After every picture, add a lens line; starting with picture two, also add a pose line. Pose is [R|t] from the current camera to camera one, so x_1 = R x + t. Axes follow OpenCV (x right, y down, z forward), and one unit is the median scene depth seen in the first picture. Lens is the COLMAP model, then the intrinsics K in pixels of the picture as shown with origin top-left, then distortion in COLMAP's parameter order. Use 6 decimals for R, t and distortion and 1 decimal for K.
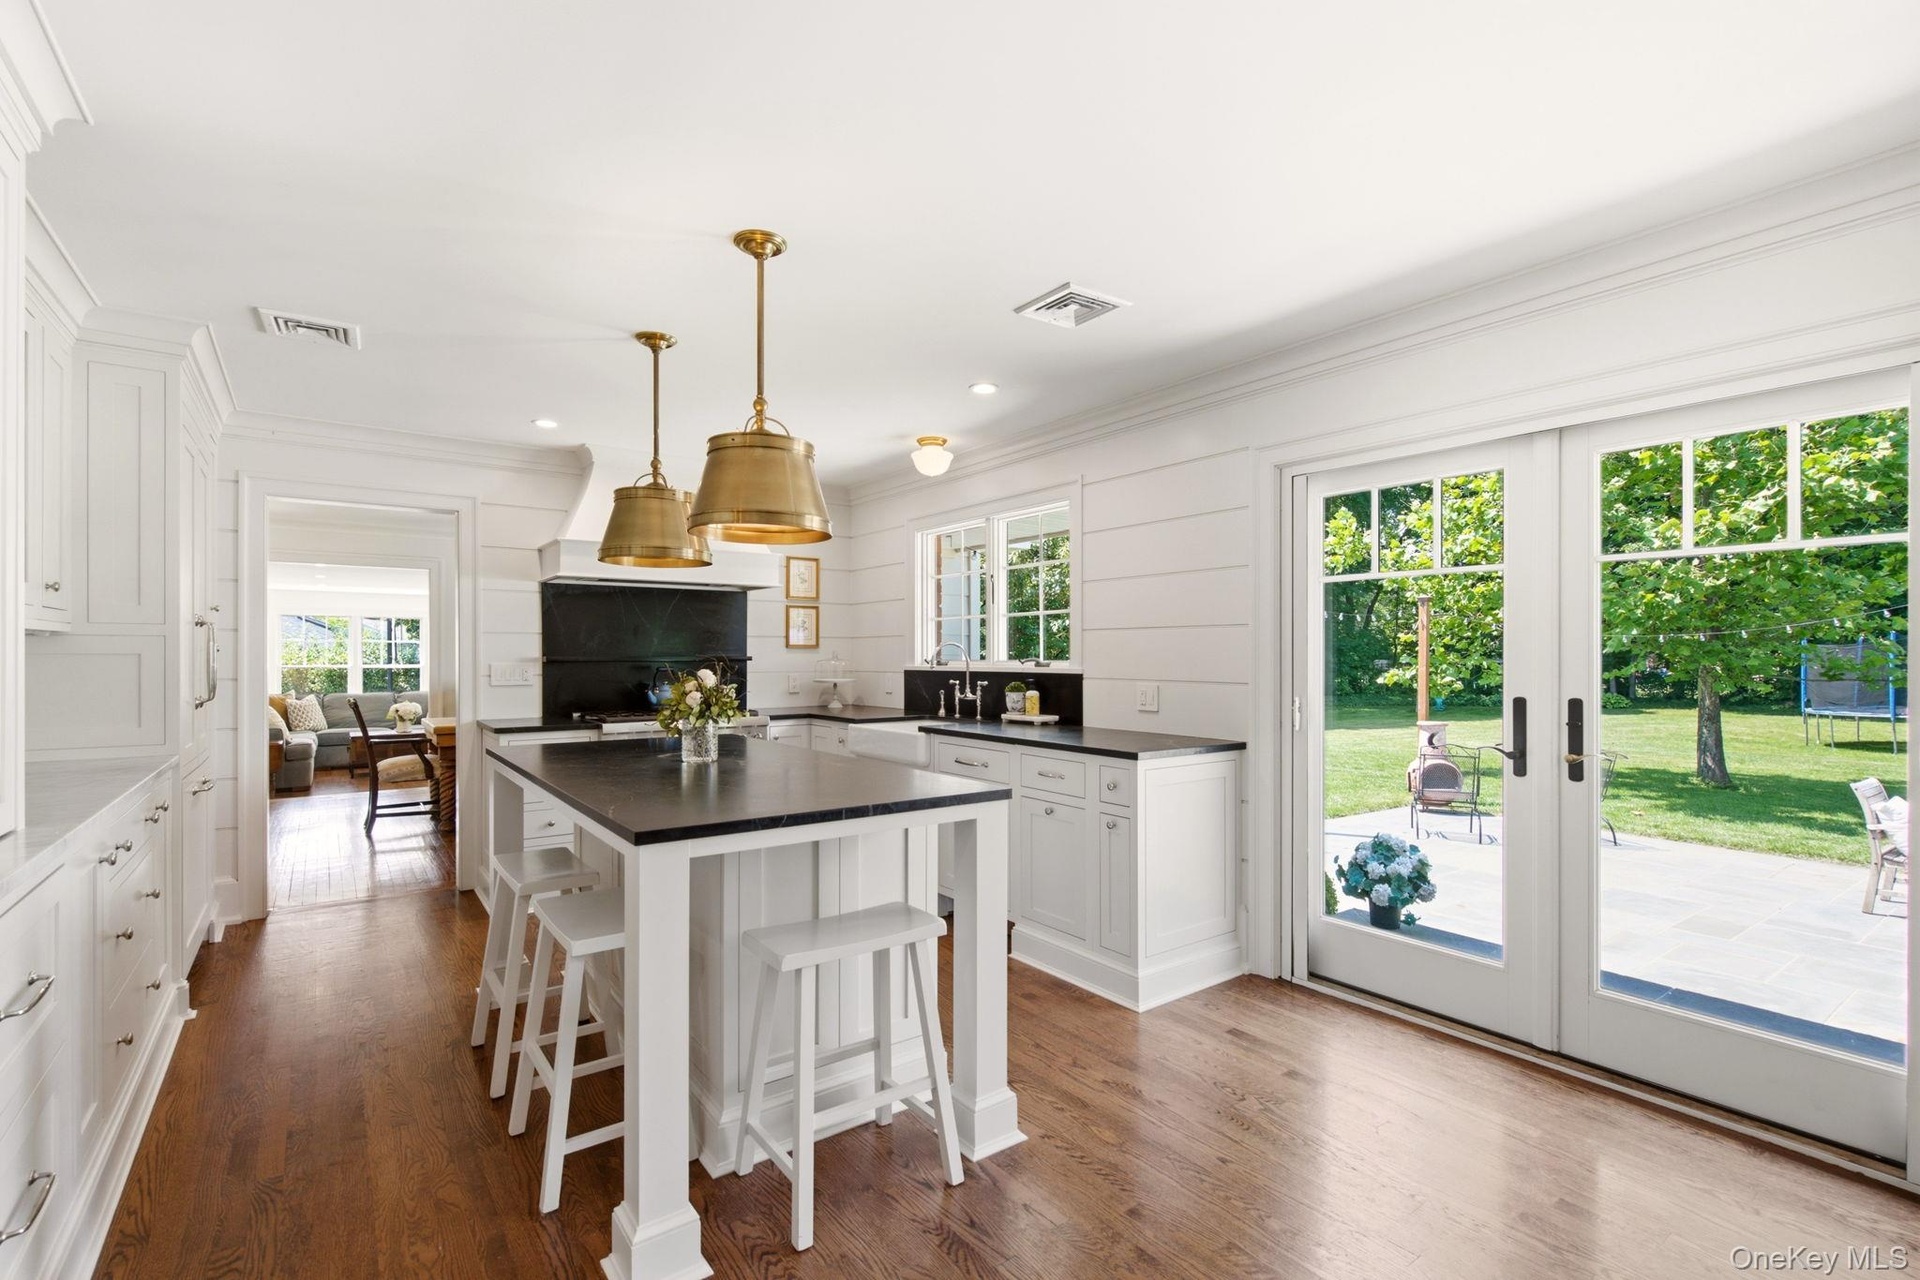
lens RADIAL K [[874.9, 0, 953.2], [0, 874.9, 661.7], [0, 0, 1]] dist [0.001165, -0.000121]
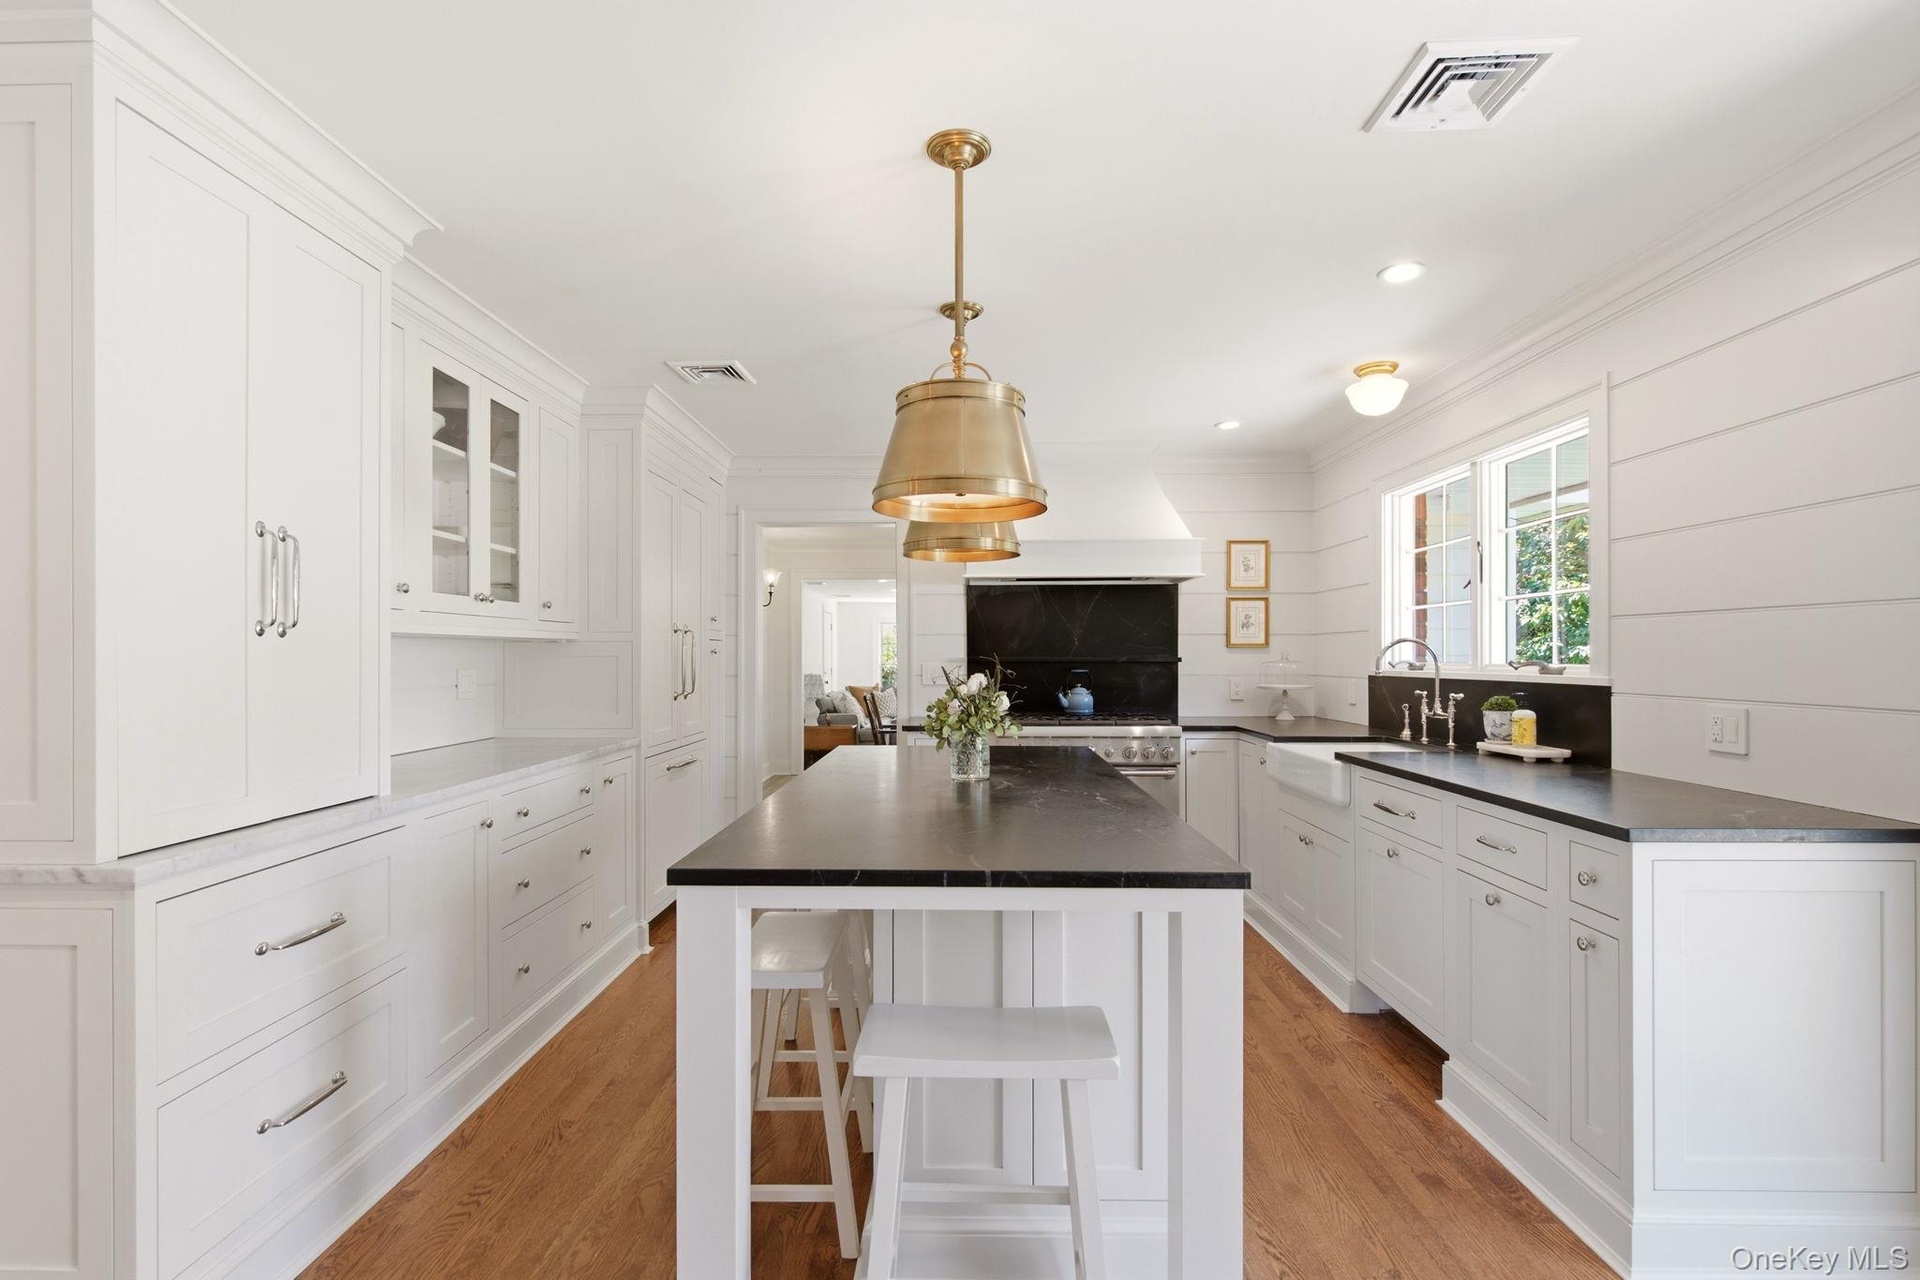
lens RADIAL K [[874.9, 0, 953.2], [0, 874.9, 661.7], [0, 0, 1]] dist [0.001165, -0.000121]
pose [[0.794104, 0.003786, -0.607770, 0.147605], [-0.003023, 0.999993, 0.002278, -0.003812], [0.607774, 0.000028, 0.794110, 0.196964]]
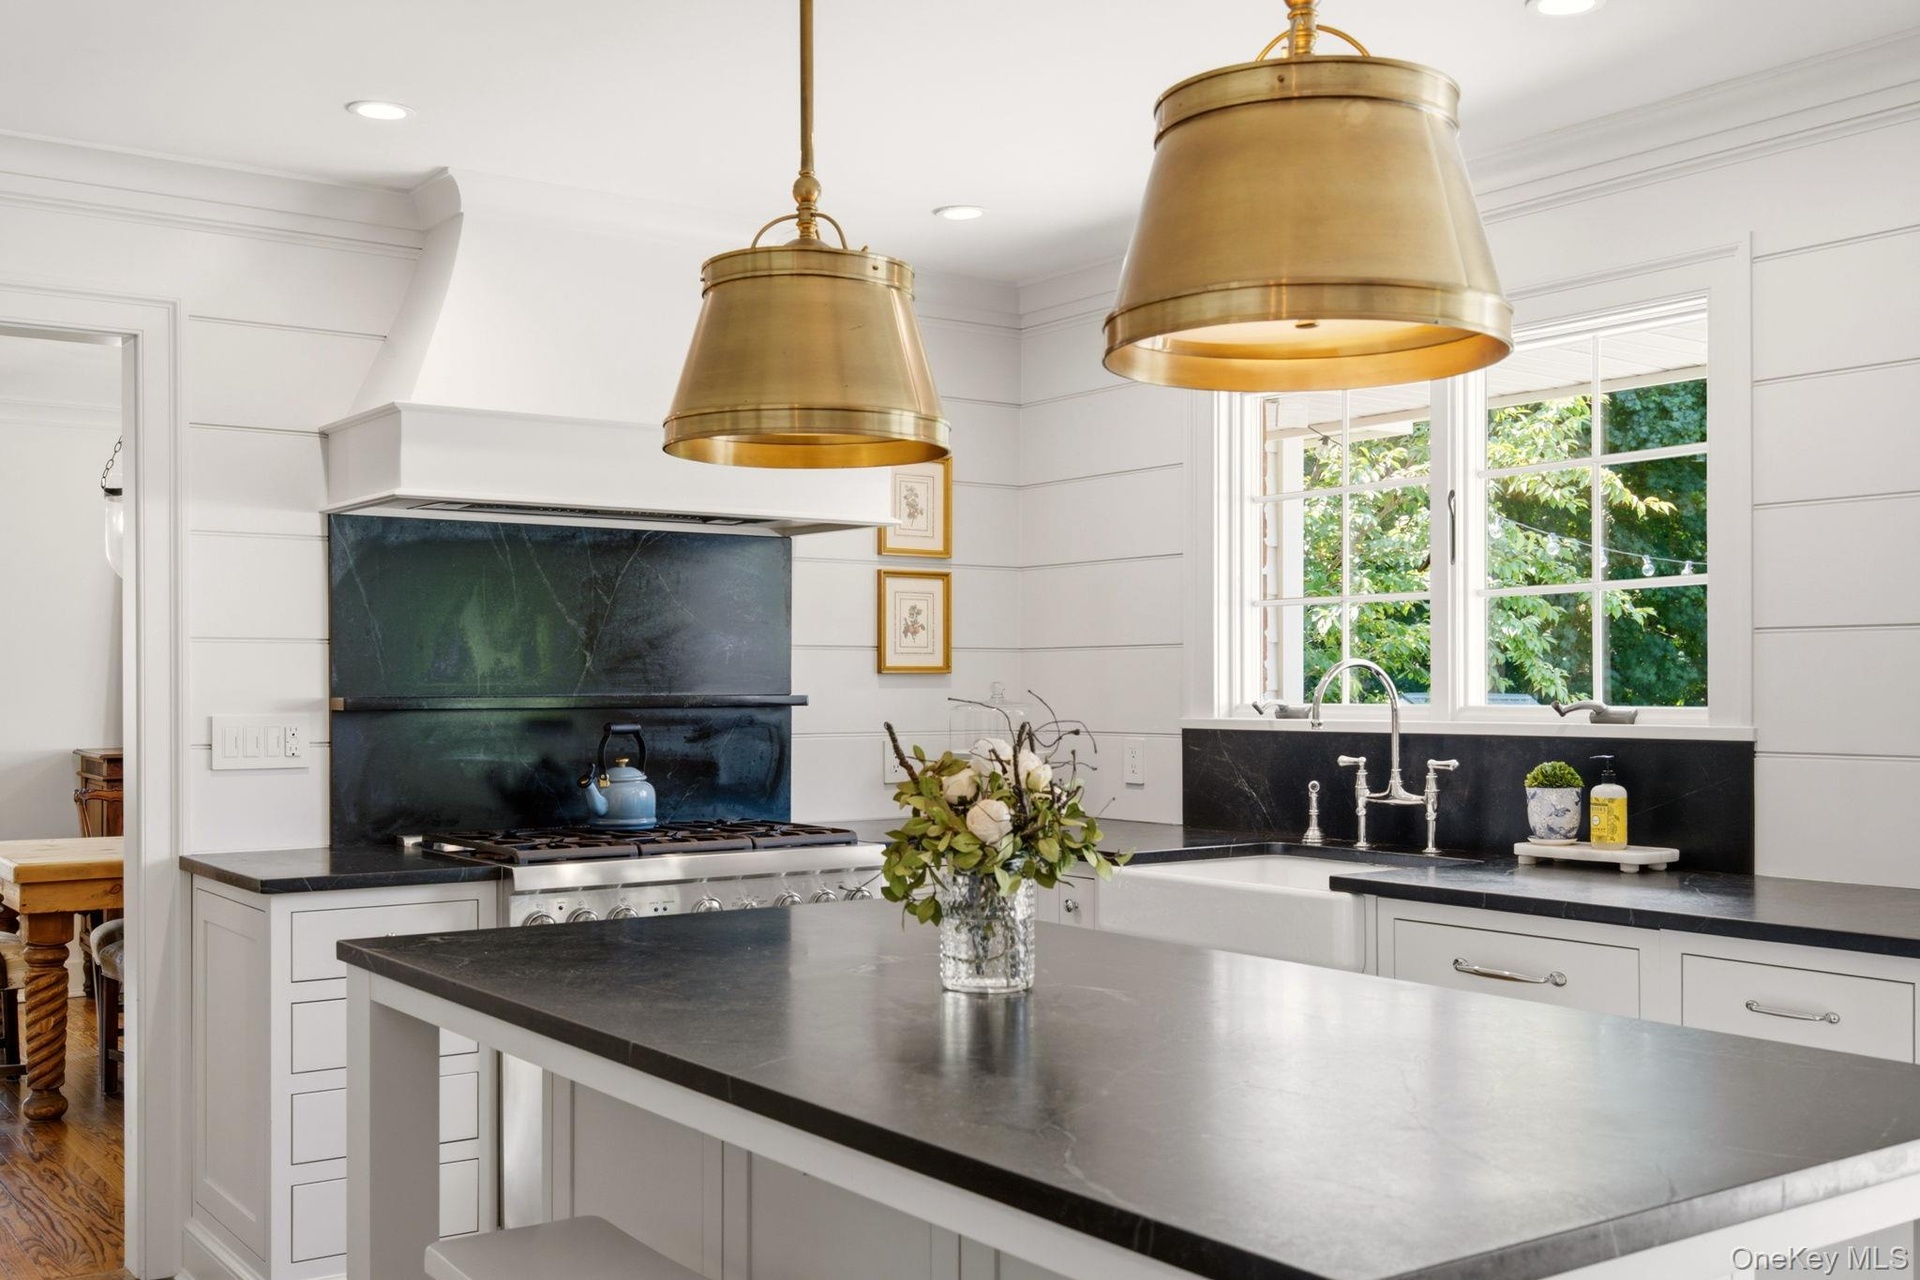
lens RADIAL K [[1918.0, 0, 899.4], [0, 1918.0, 702.8], [0, 0, 1]] dist [0.003406, 0.001473]
pose [[0.999873, -0.000942, -0.015892, -0.209442], [0.000960, 0.999999, 0.001119, -0.004655], [0.015891, -0.001134, 0.999873, 0.129600]]
